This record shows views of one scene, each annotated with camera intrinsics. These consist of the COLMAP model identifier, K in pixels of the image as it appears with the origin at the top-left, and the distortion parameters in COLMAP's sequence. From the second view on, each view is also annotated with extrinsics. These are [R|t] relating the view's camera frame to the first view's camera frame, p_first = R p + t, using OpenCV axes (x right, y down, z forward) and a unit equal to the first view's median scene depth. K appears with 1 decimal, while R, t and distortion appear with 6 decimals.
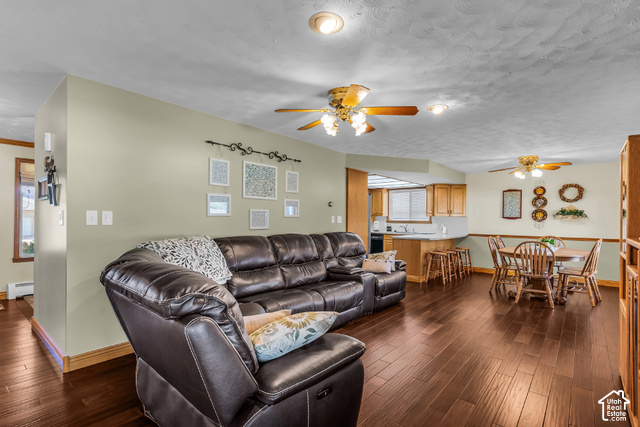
lens RADIAL K [[307.3, 0, 317.6], [0, 307.3, 214.1], [0, 0, 1]] dist [-0.001323, -0.000419]
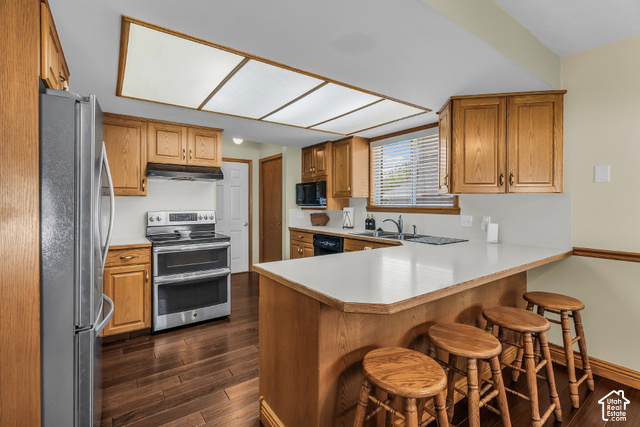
lens RADIAL K [[295.7, 0, 320.4], [0, 295.7, 204.6], [0, 0, 1]] dist [-0.000871, -0.000203]
pose [[0.972838, -0.009241, -0.231301, 0.350647], [0.013357, 0.999779, 0.016236, 0.013426], [0.231100, -0.018884, 0.972747, 0.729611]]
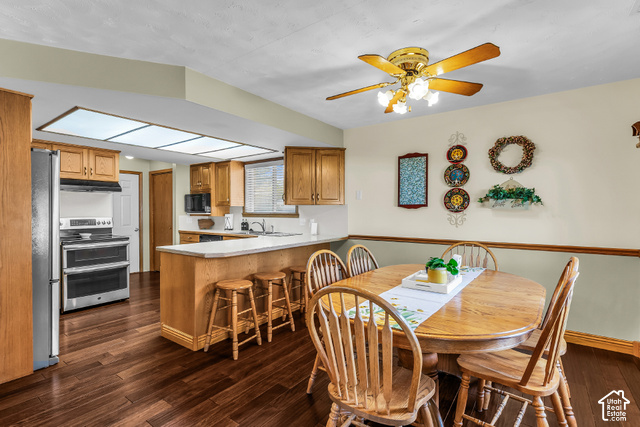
lens RADIAL K [[307.3, 0, 317.6], [0, 307.3, 214.1], [0, 0, 1]] dist [-0.001323, -0.000419]
pose [[0.996317, -0.012496, 0.084834, 0.435553], [0.010233, 0.999581, 0.027059, 0.010599], [-0.085137, -0.026091, 0.996028, 0.489422]]
